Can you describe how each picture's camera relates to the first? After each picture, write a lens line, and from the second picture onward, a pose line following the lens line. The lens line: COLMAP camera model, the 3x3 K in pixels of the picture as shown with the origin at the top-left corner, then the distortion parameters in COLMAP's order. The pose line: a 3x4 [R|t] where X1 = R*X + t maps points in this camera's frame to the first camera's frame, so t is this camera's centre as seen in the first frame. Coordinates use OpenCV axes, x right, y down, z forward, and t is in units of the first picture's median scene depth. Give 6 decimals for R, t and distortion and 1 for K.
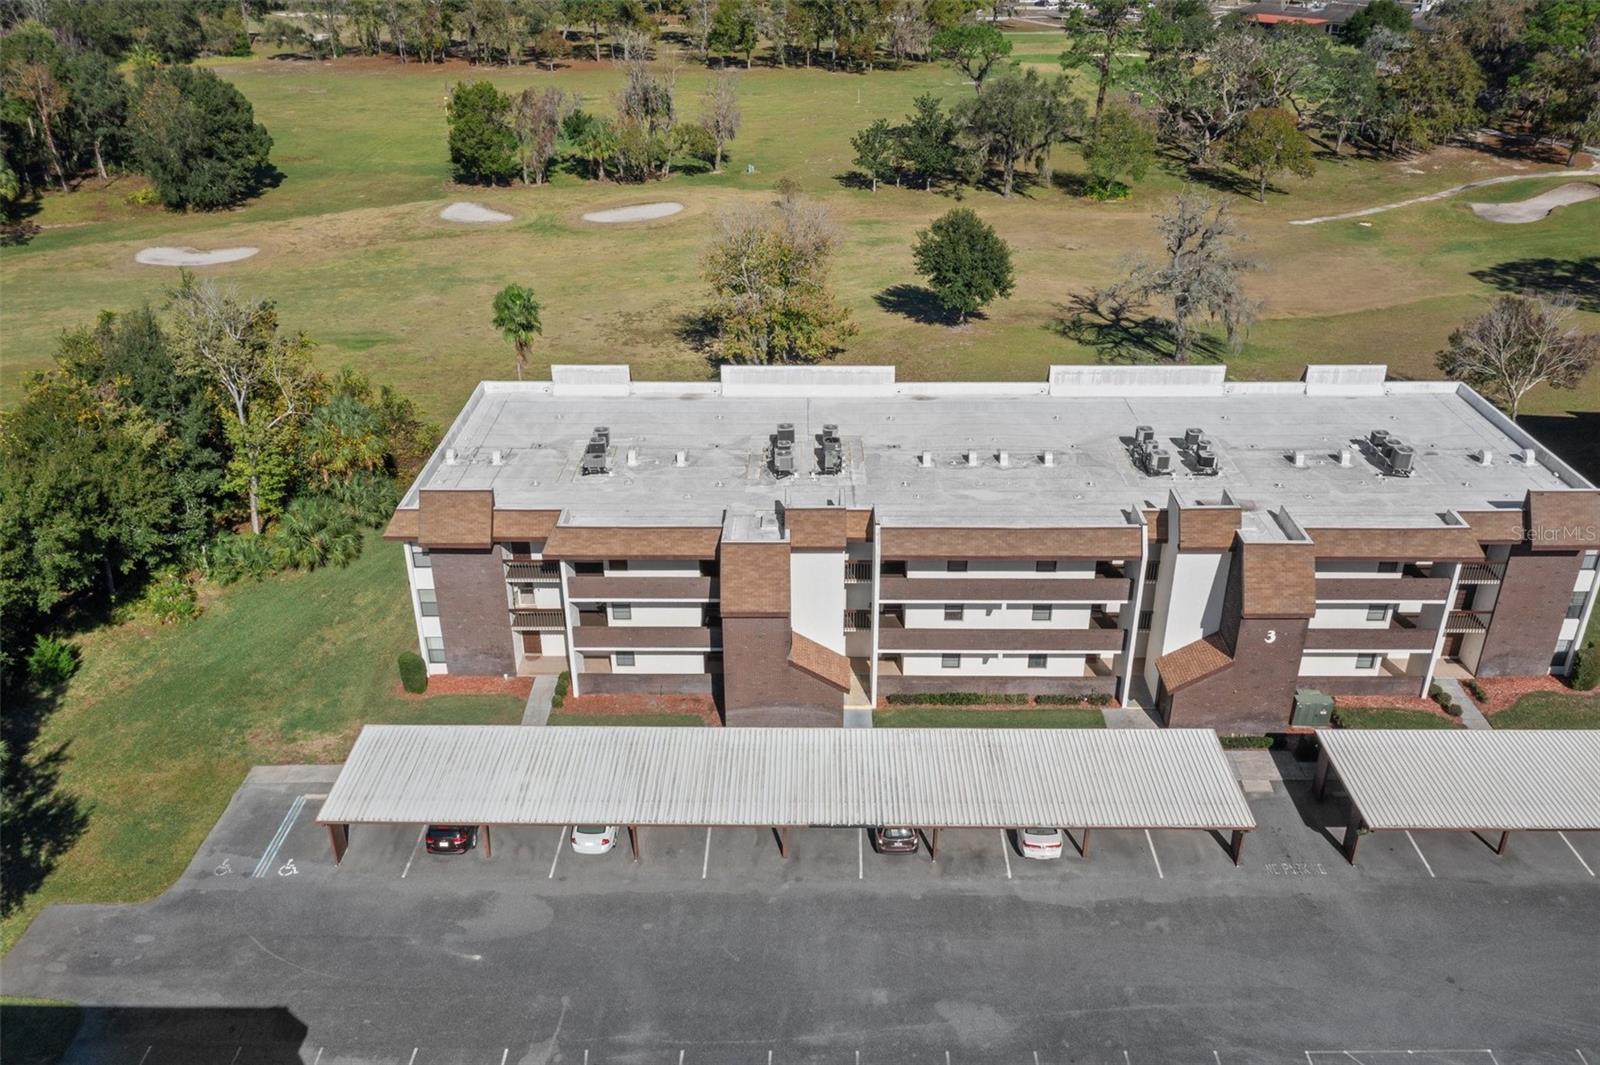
lens RADIAL K [[1275.6, 0, 800.0], [0, 1275.6, 532.5], [0, 0, 1]] dist [0.002455, 0.013210]
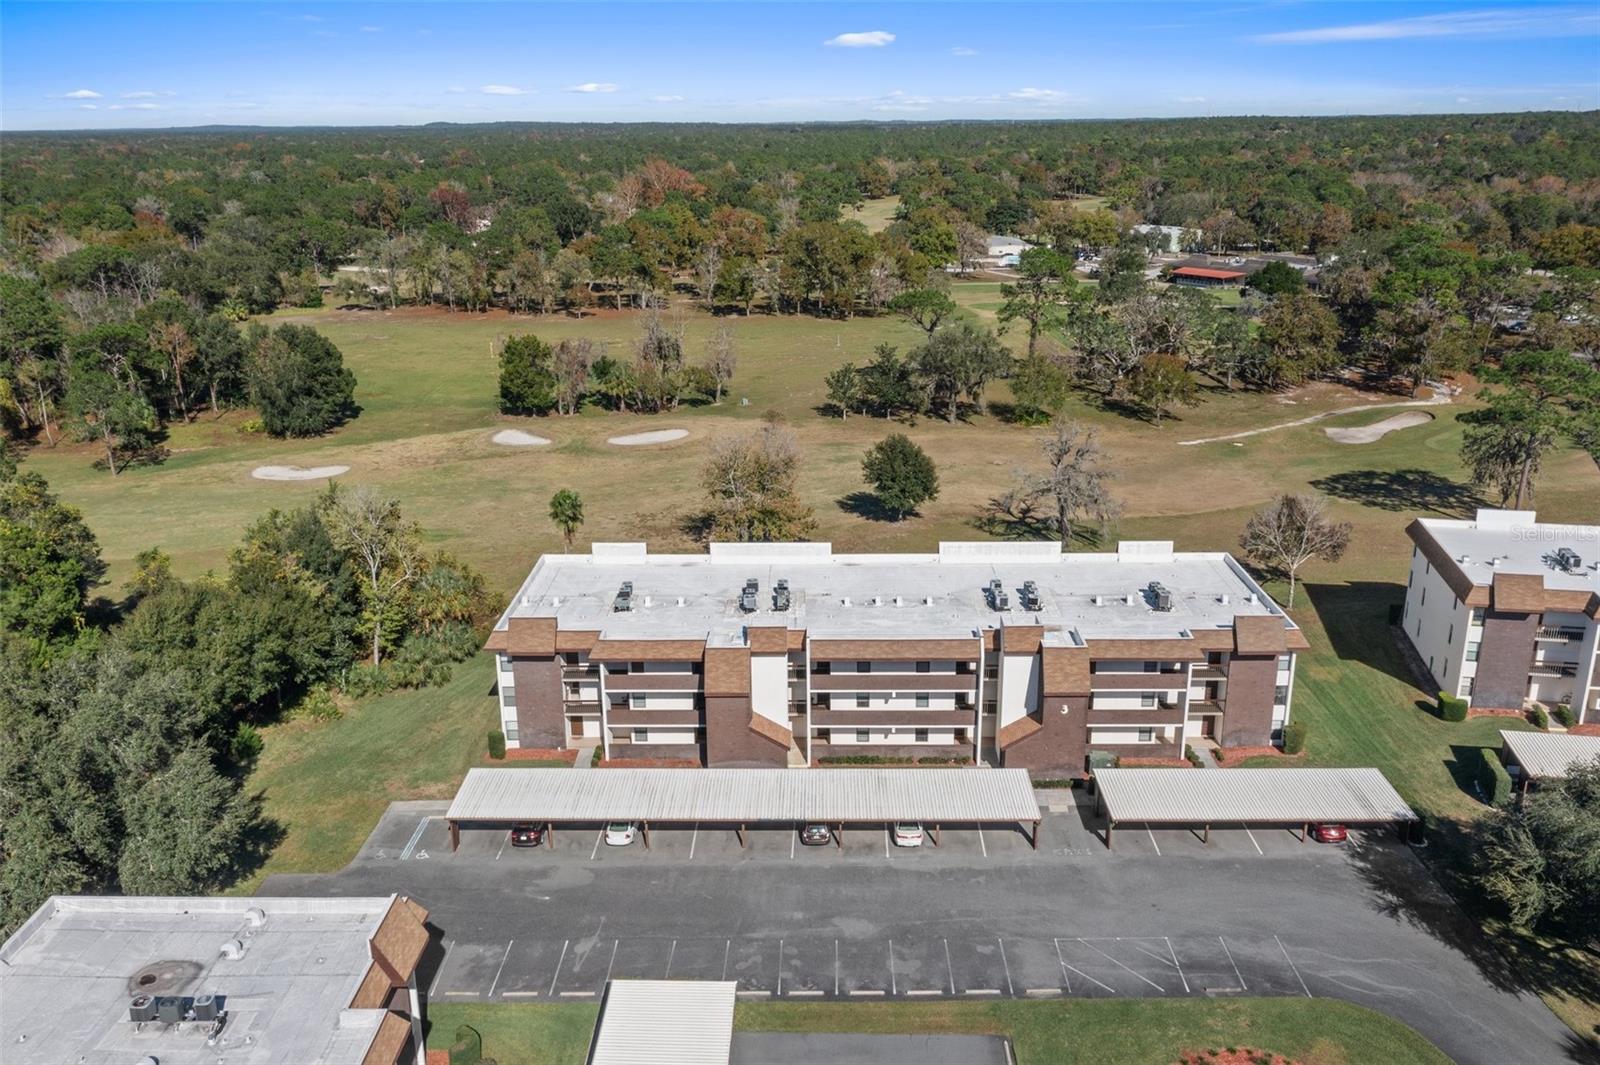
lens RADIAL K [[1275.6, 0, 800.0], [0, 1275.6, 532.5], [0, 0, 1]] dist [0.002455, 0.013210]
pose [[0.999979, -0.003278, -0.005578, 0.044031], [0.002299, 0.985900, -0.167321, 0.091441], [0.006048, 0.167305, 0.985887, -0.388440]]
